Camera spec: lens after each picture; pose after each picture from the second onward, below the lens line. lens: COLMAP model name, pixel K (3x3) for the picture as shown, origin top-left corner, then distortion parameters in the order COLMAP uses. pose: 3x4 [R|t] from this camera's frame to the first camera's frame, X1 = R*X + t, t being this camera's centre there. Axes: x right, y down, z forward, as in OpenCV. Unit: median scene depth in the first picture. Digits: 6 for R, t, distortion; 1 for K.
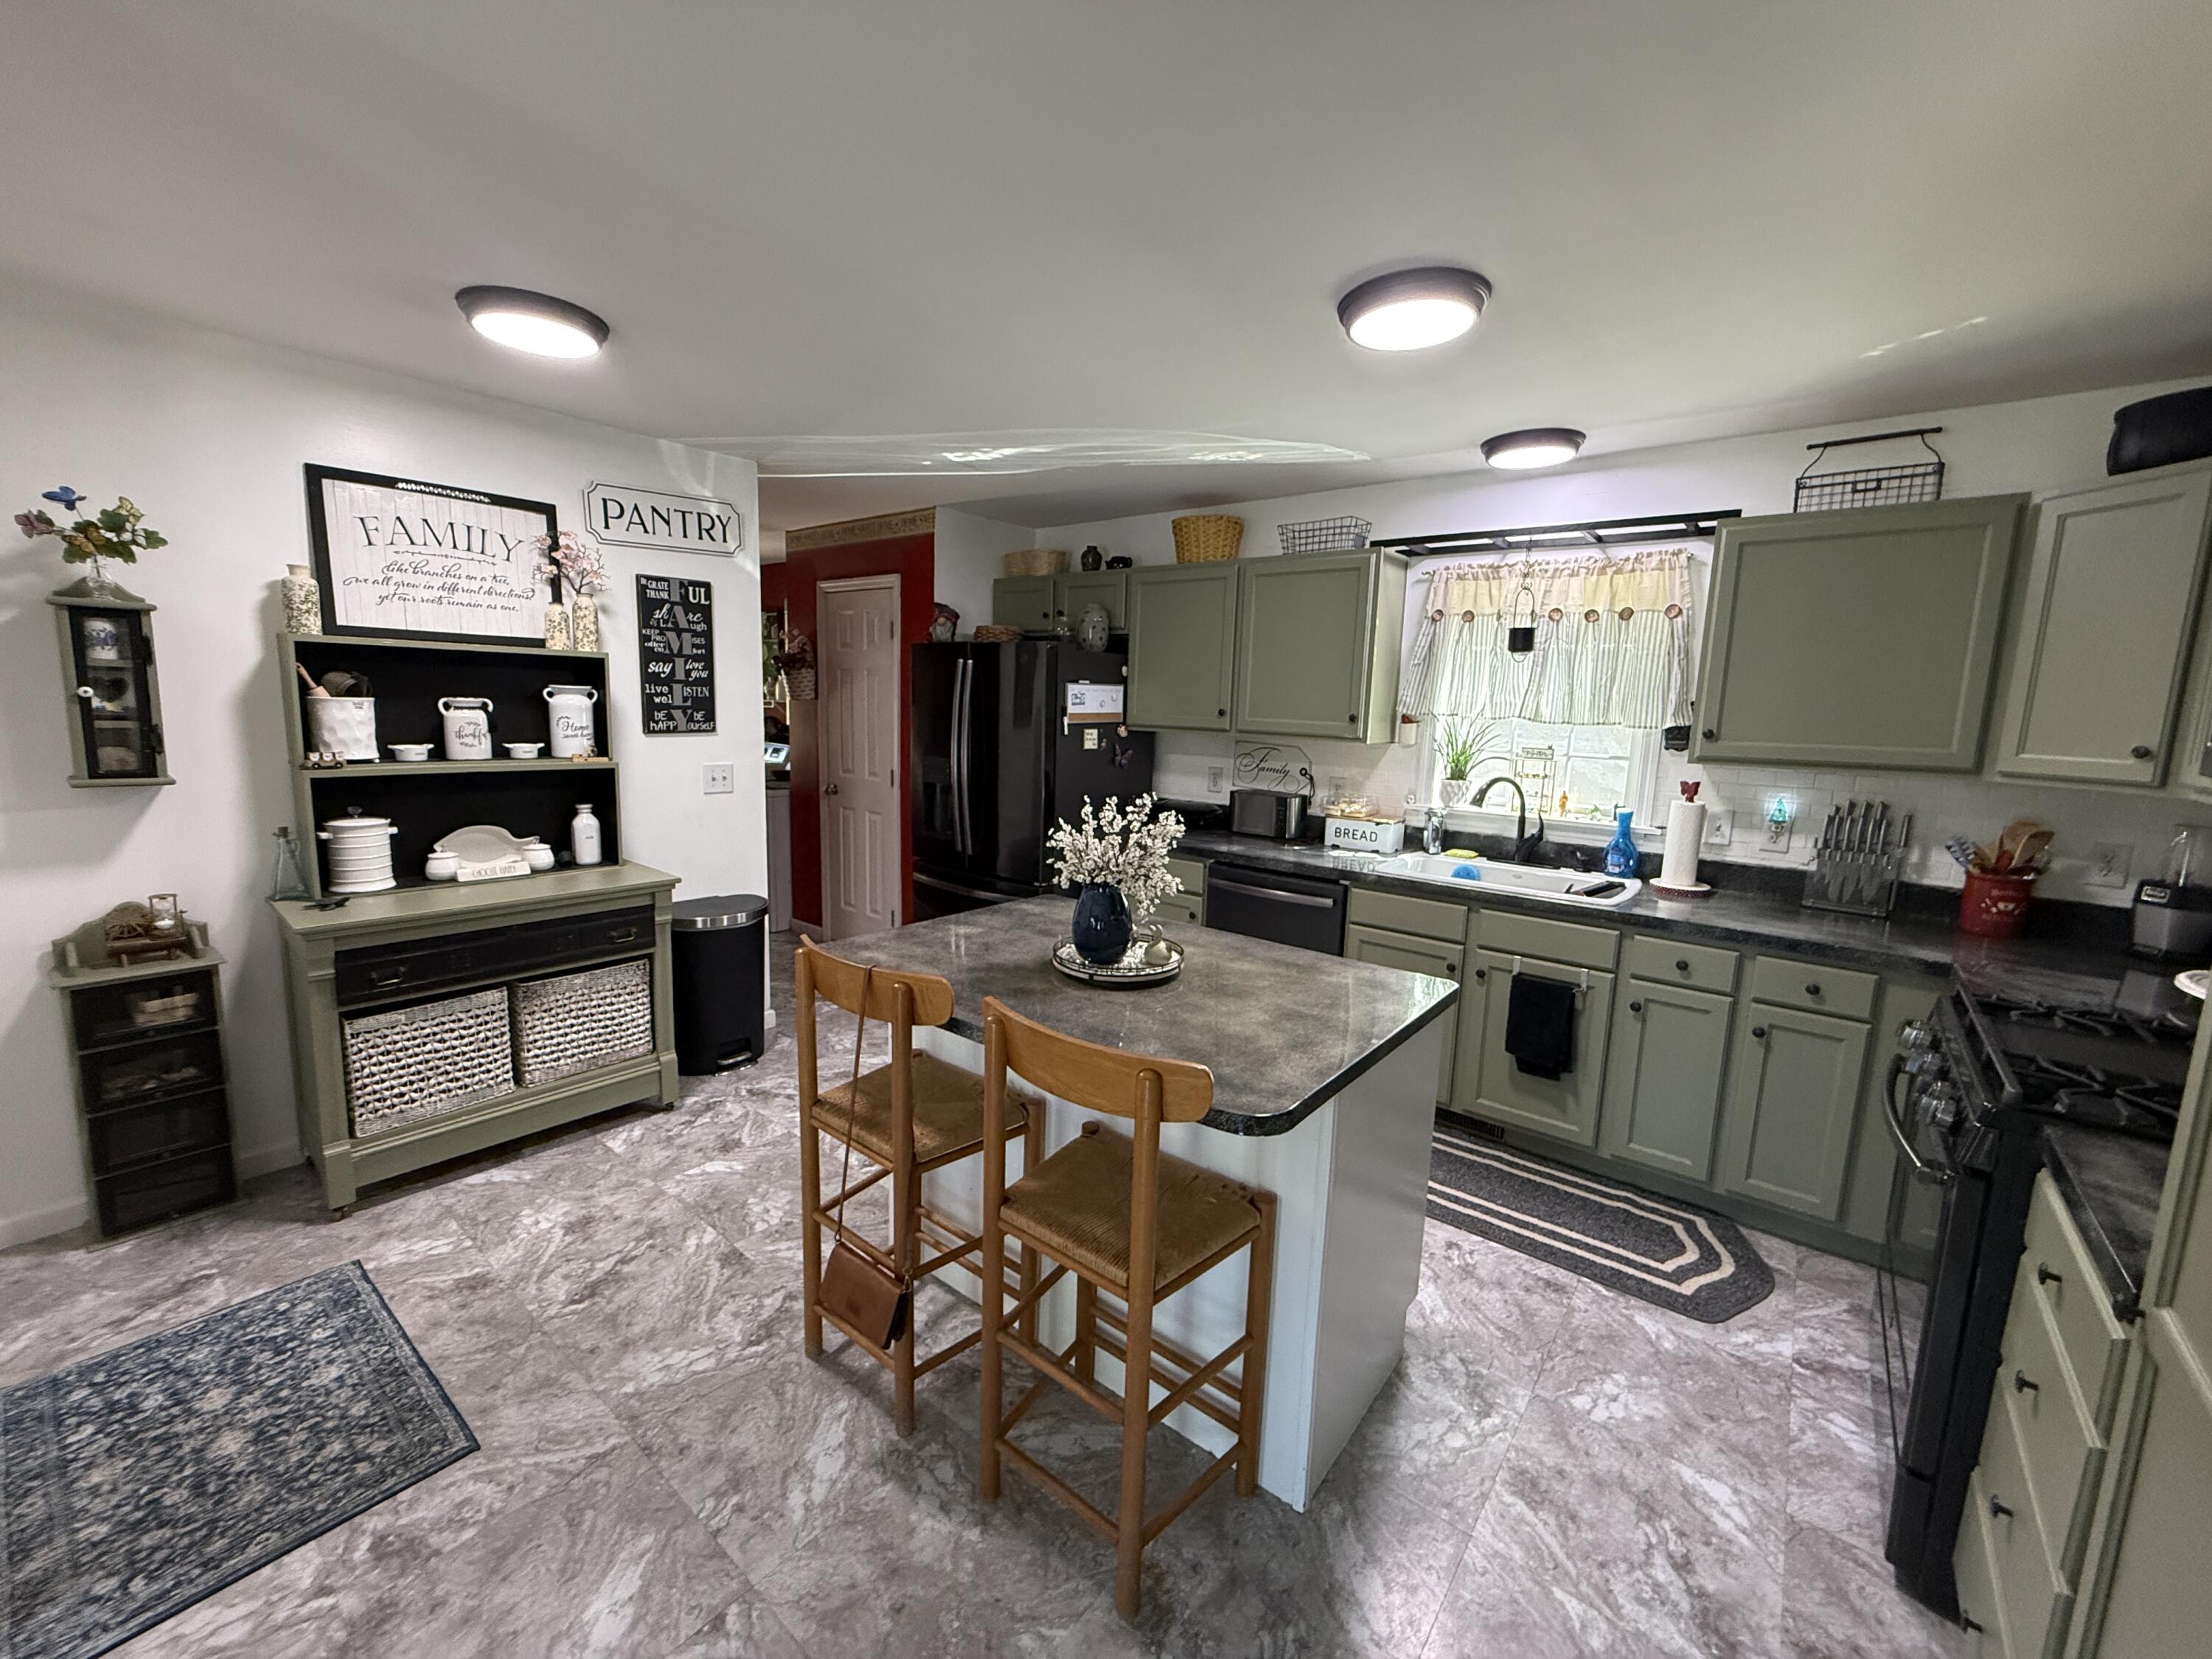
lens RADIAL K [[886.8, 0, 1097.4], [0, 886.8, 827.6], [0, 0, 1]] dist [-0.001335, -0.000250]
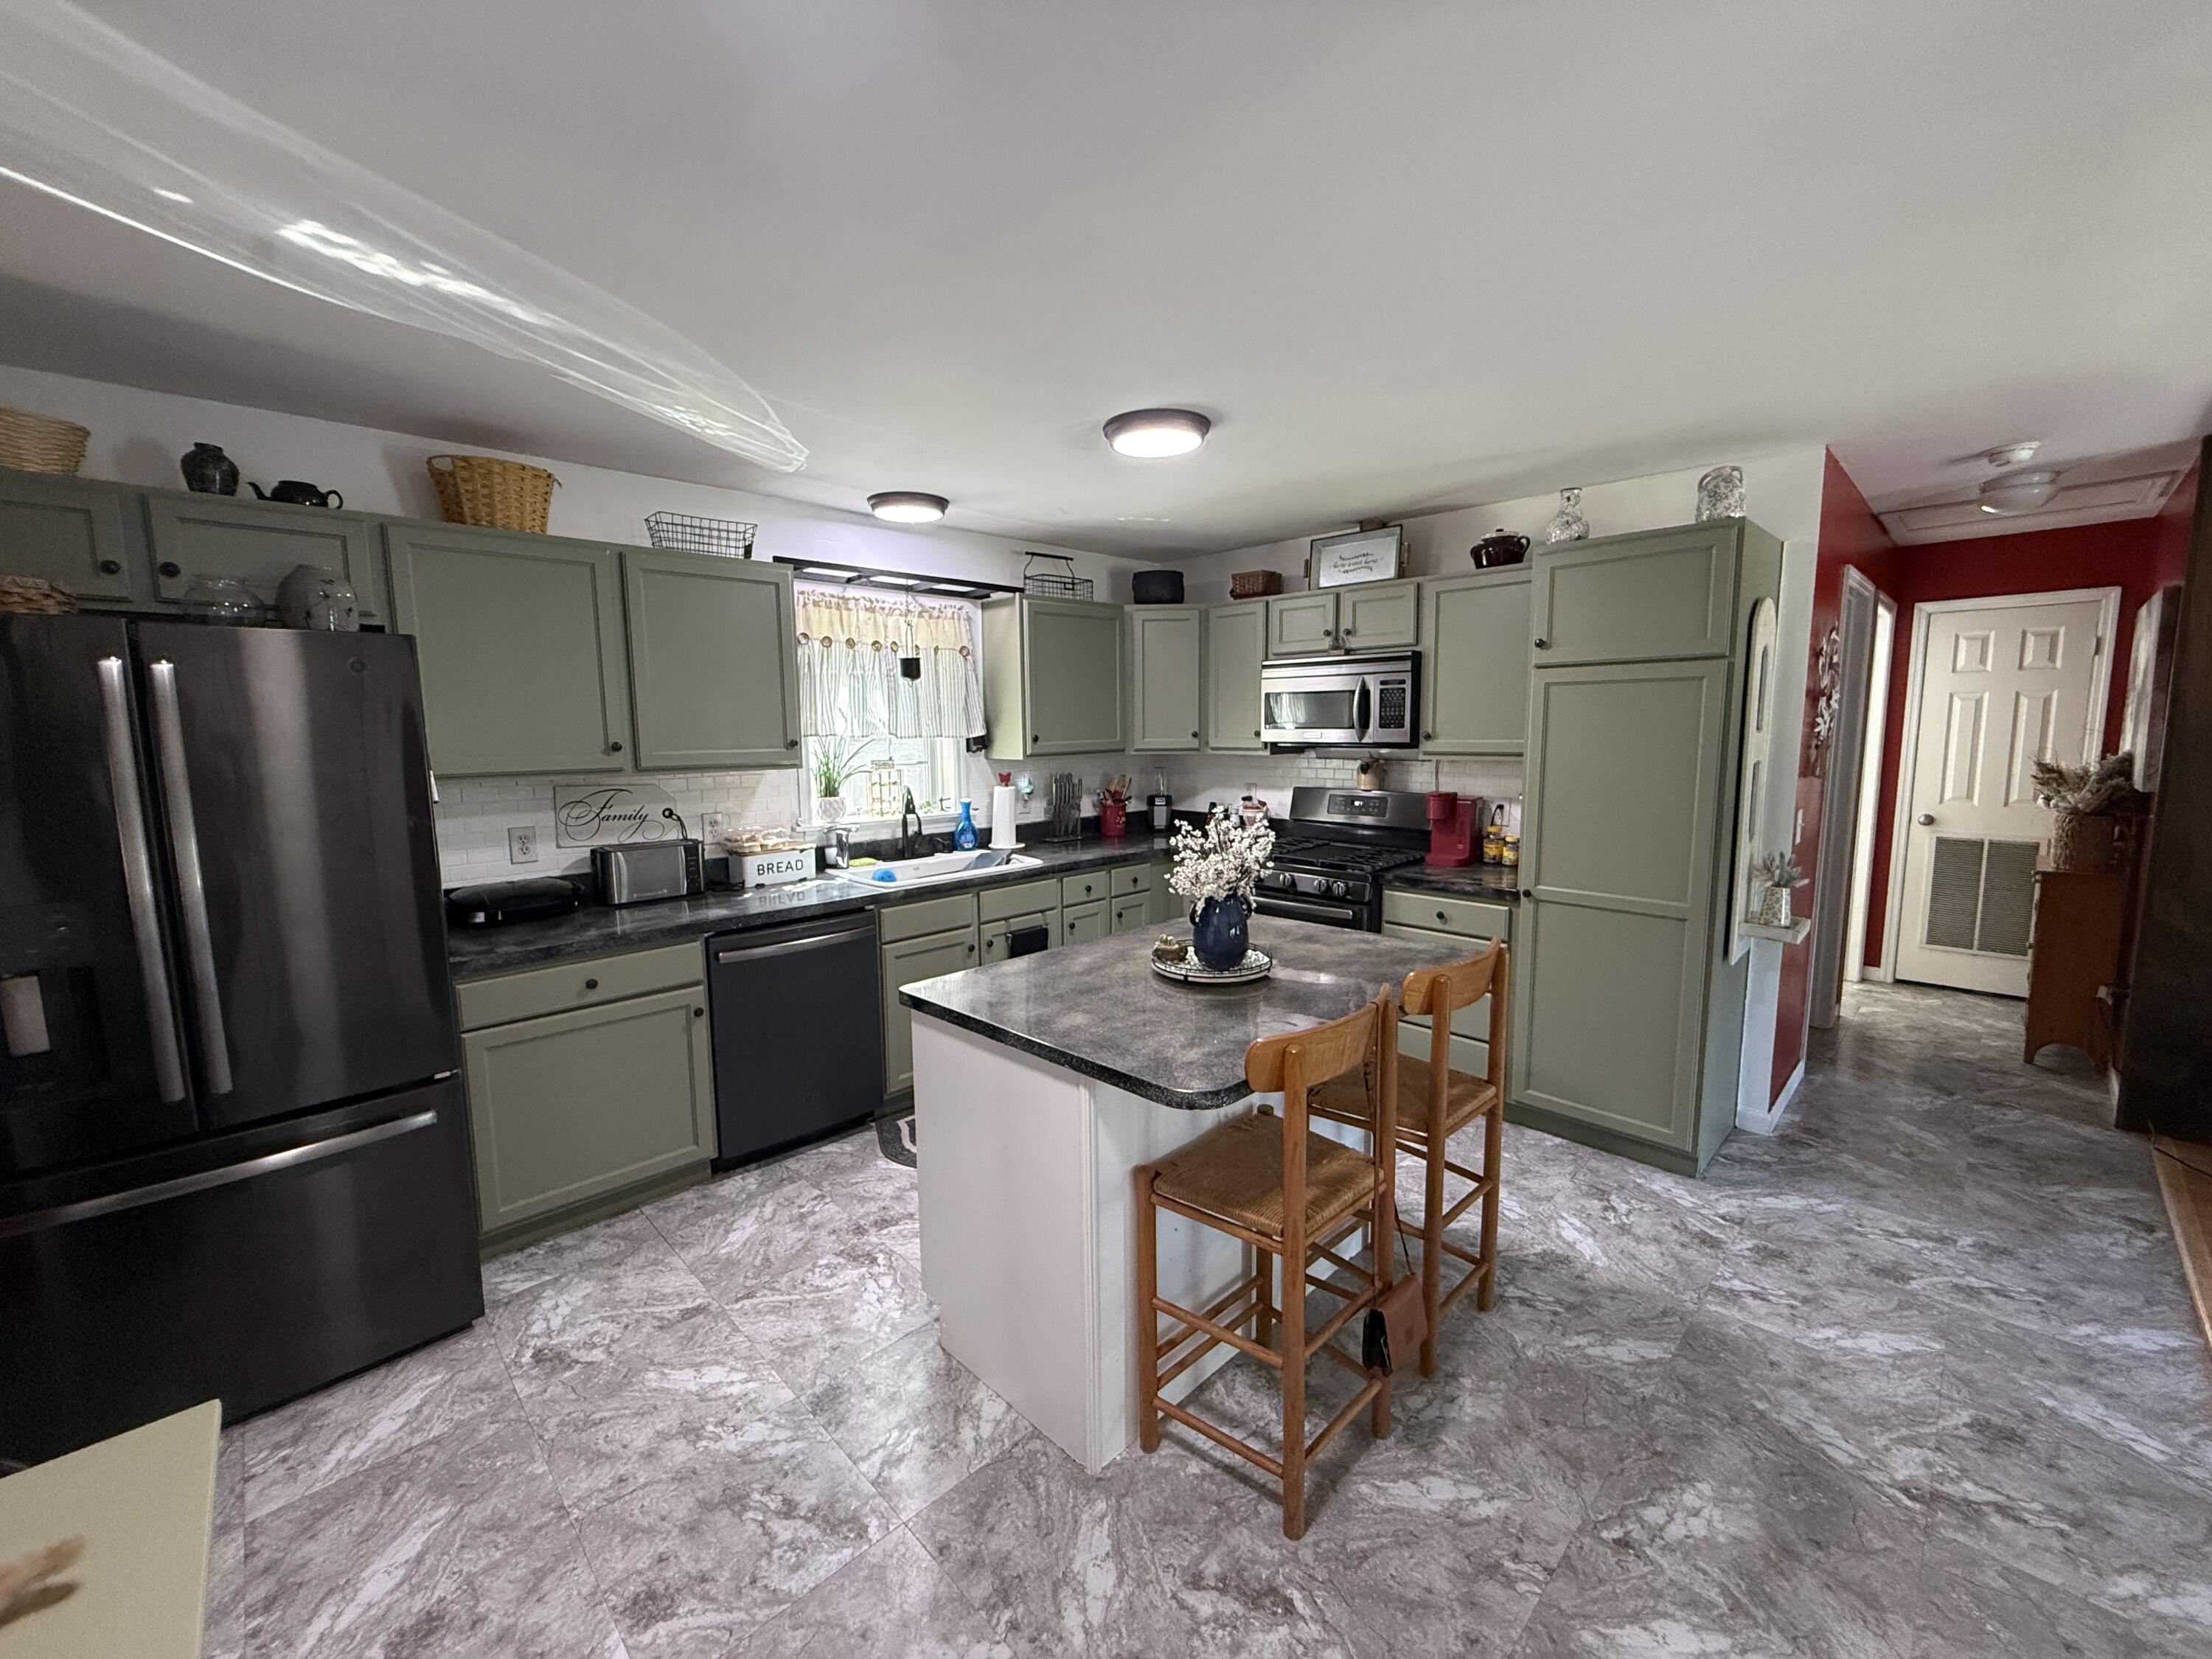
lens RADIAL K [[886.8, 0, 1097.4], [0, 886.8, 827.6], [0, 0, 1]] dist [-0.001335, -0.000250]
pose [[0.109987, -0.147558, 0.982919, -0.655880], [0.158604, 0.978853, 0.129200, -0.113298], [-0.981197, 0.141684, 0.131064, 0.610688]]
